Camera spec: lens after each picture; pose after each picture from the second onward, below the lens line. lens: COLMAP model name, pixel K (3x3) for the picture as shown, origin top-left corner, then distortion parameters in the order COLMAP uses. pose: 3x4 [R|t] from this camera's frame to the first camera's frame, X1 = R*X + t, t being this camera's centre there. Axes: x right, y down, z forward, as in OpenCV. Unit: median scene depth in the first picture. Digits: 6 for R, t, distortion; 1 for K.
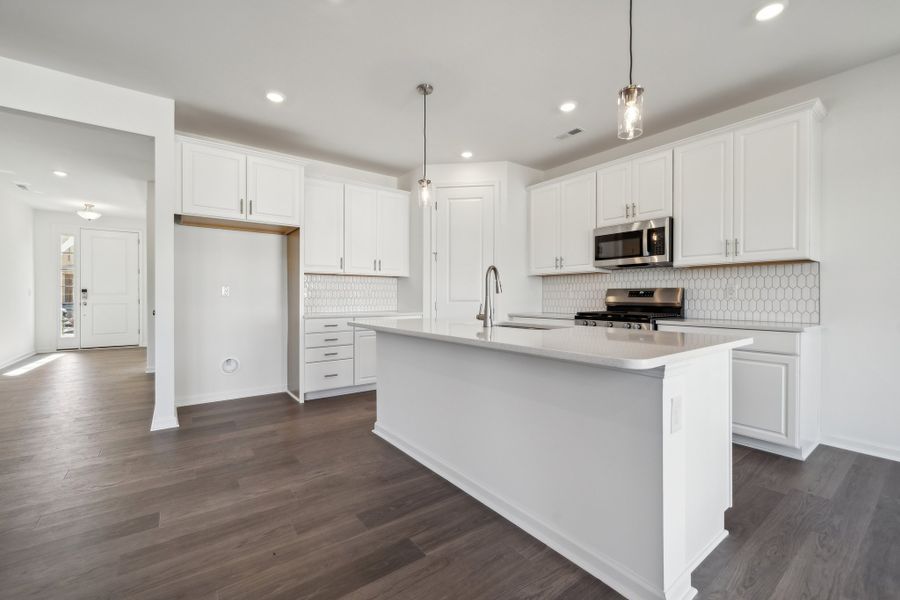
lens RADIAL K [[375.6, 0, 451.9], [0, 375.6, 300.1], [0, 0, 1]] dist [0.001251, 0.000100]
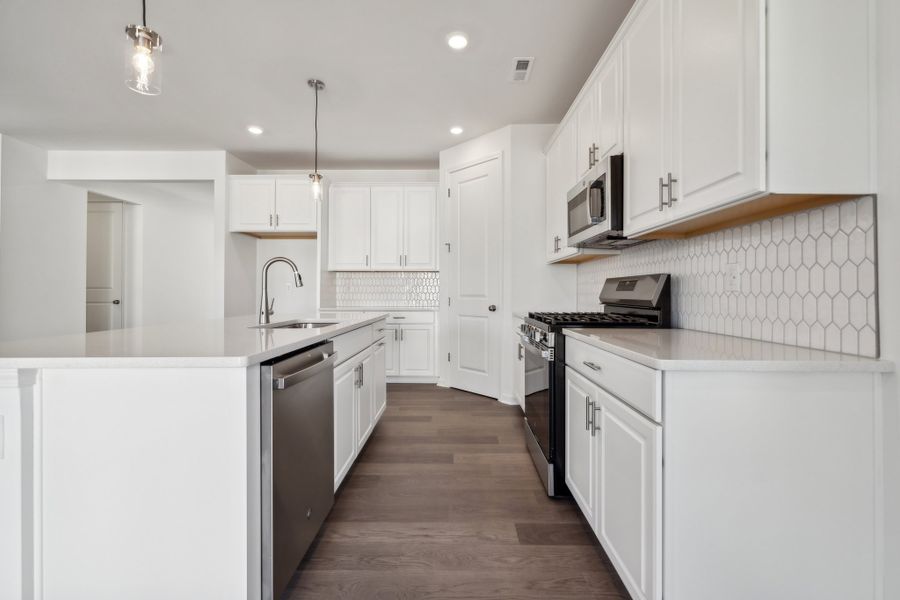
lens RADIAL K [[375.6, 0, 451.3], [0, 375.6, 294.5], [0, 0, 1]] dist [0.001251, 0.000100]
pose [[0.798824, 0.001848, -0.601562, 0.628016], [-0.004153, 0.999988, -0.002443, 0.001534], [0.601550, 0.004450, 0.798823, 0.320155]]
